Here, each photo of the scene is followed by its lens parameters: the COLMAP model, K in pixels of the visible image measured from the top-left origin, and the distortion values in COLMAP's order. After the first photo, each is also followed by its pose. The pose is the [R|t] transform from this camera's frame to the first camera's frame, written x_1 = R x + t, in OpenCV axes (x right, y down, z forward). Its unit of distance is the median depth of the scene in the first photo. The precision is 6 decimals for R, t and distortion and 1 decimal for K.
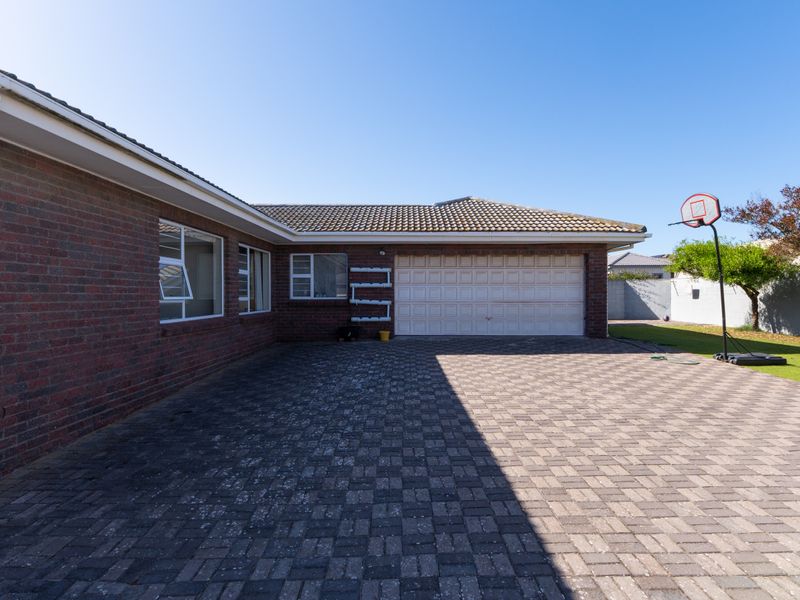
lens RADIAL K [[459.9, 0, 401.9], [0, 459.9, 319.0], [0, 0, 1]] dist [0.001835, 0.002254]
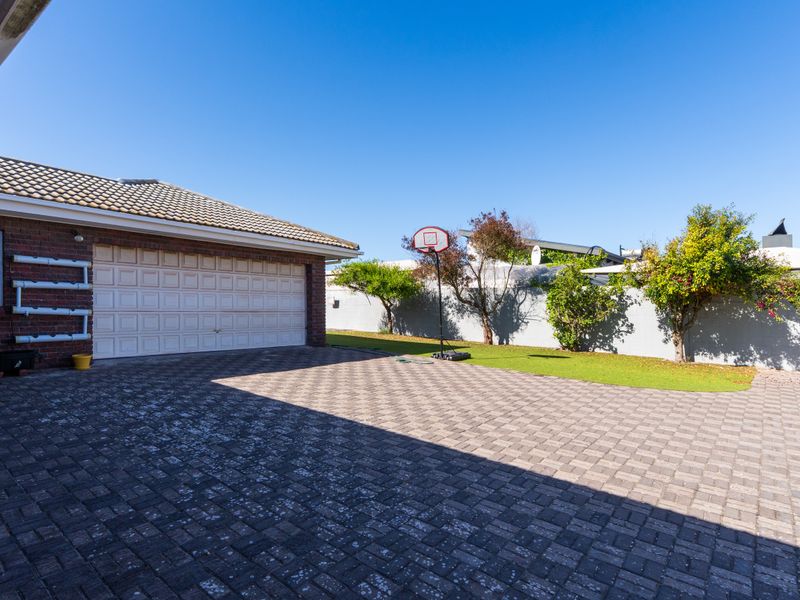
lens RADIAL K [[459.9, 0, 401.9], [0, 459.9, 319.0], [0, 0, 1]] dist [0.001835, 0.002254]
pose [[0.613790, -0.010425, 0.789400, -0.279970], [0.021651, 0.999759, -0.003632, -0.013107], [-0.789172, 0.019321, 0.613868, 0.215594]]
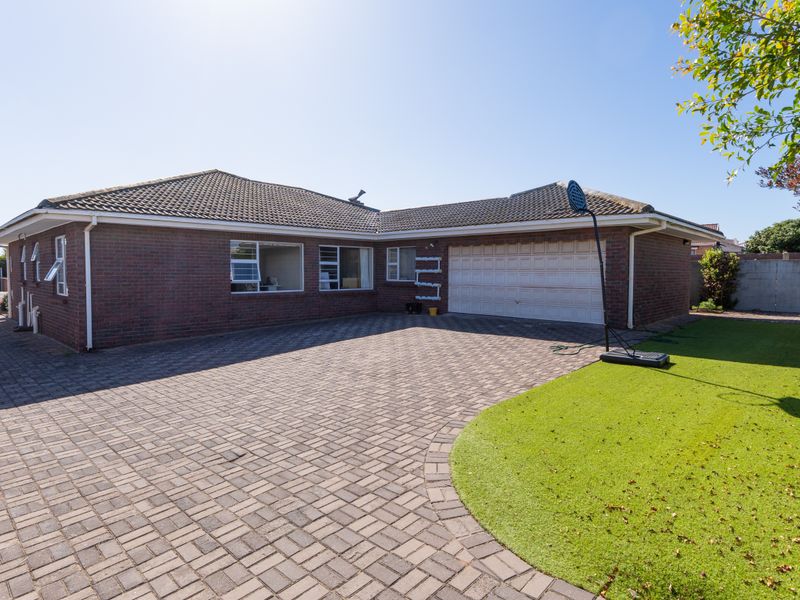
lens RADIAL K [[459.9, 0, 401.9], [0, 459.9, 319.0], [0, 0, 1]] dist [0.001835, 0.002254]
pose [[0.724862, 0.073090, -0.685006, 0.756324], [-0.039776, 0.997137, 0.064305, -0.020393], [0.687745, -0.019365, 0.725694, 0.031414]]
